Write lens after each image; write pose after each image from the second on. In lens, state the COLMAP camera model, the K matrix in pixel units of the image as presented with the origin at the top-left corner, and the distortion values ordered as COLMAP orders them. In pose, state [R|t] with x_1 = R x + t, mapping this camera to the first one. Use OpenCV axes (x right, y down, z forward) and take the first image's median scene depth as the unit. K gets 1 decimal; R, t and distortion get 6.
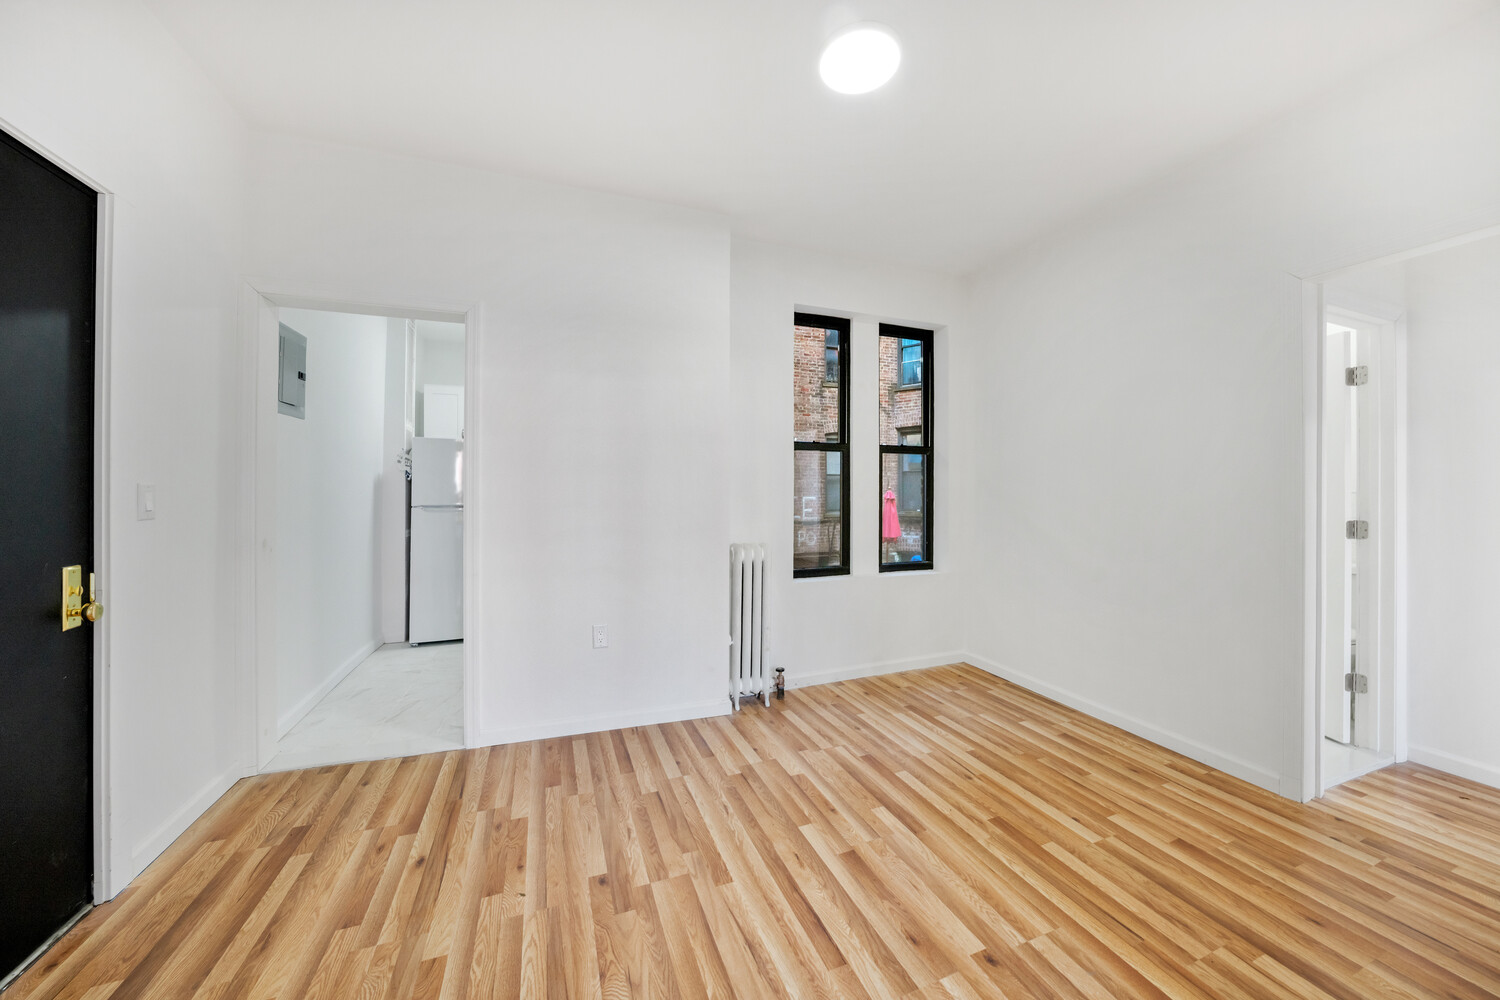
lens RADIAL K [[532.5, 0, 755.0], [0, 532.5, 491.8], [0, 0, 1]] dist [0.000824, 0.000252]
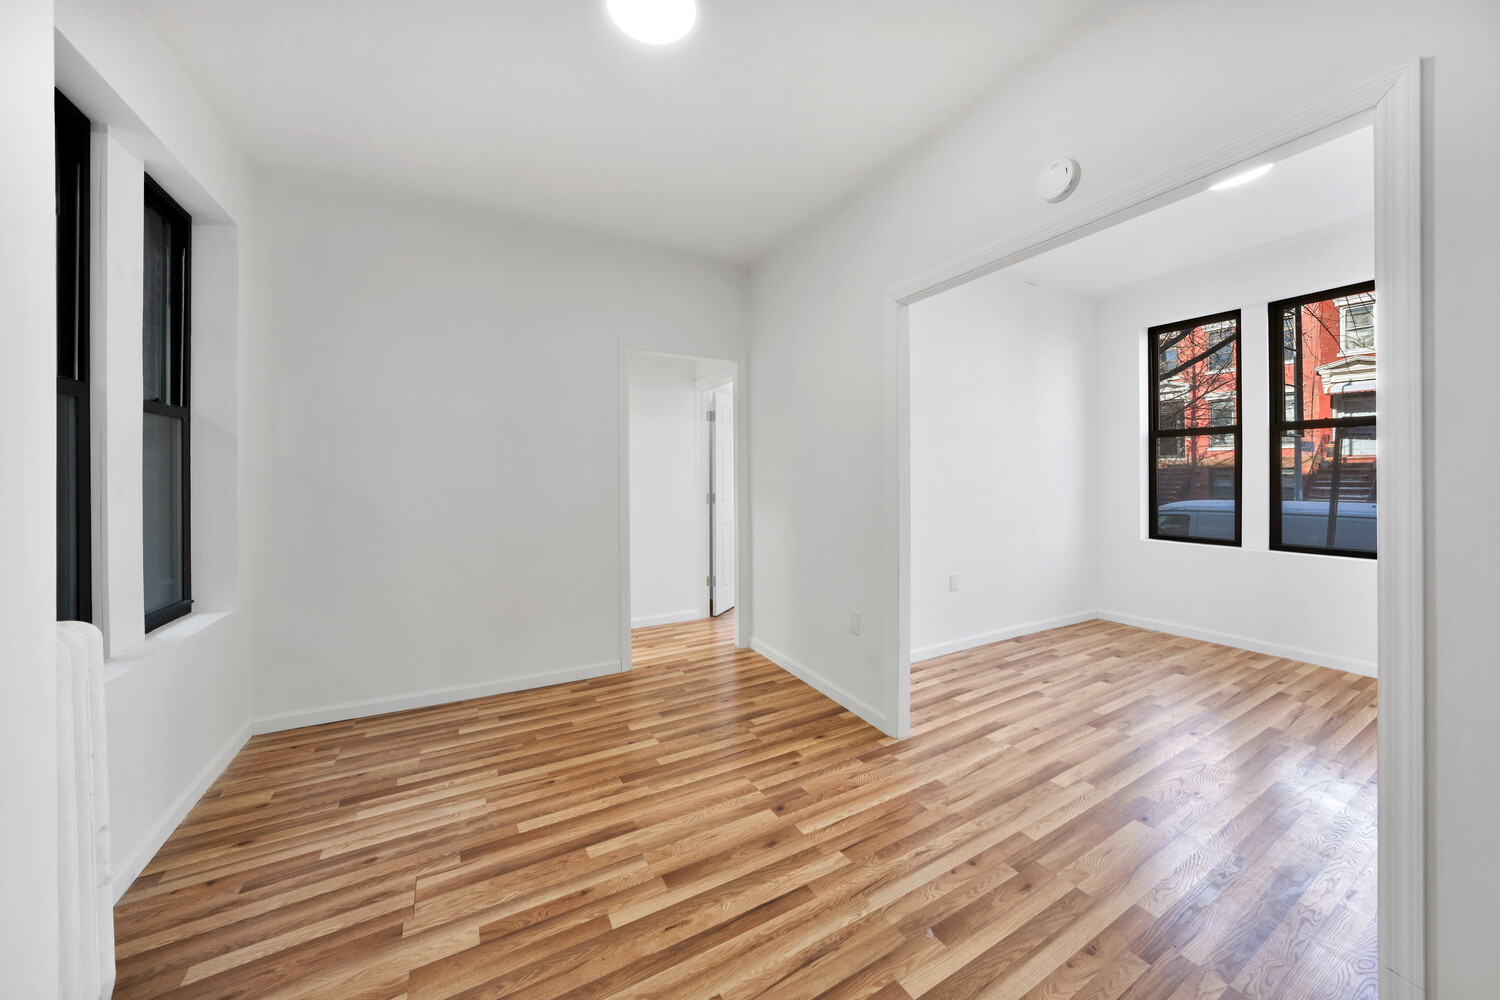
lens RADIAL K [[532.5, 0, 755.0], [0, 532.5, 491.8], [0, 0, 1]] dist [0.000824, 0.000252]
pose [[-0.144673, -0.021486, 0.989246, -0.564799], [-0.000959, 0.999767, 0.021574, 0.000584], [-0.989479, 0.002173, -0.144659, 0.763294]]
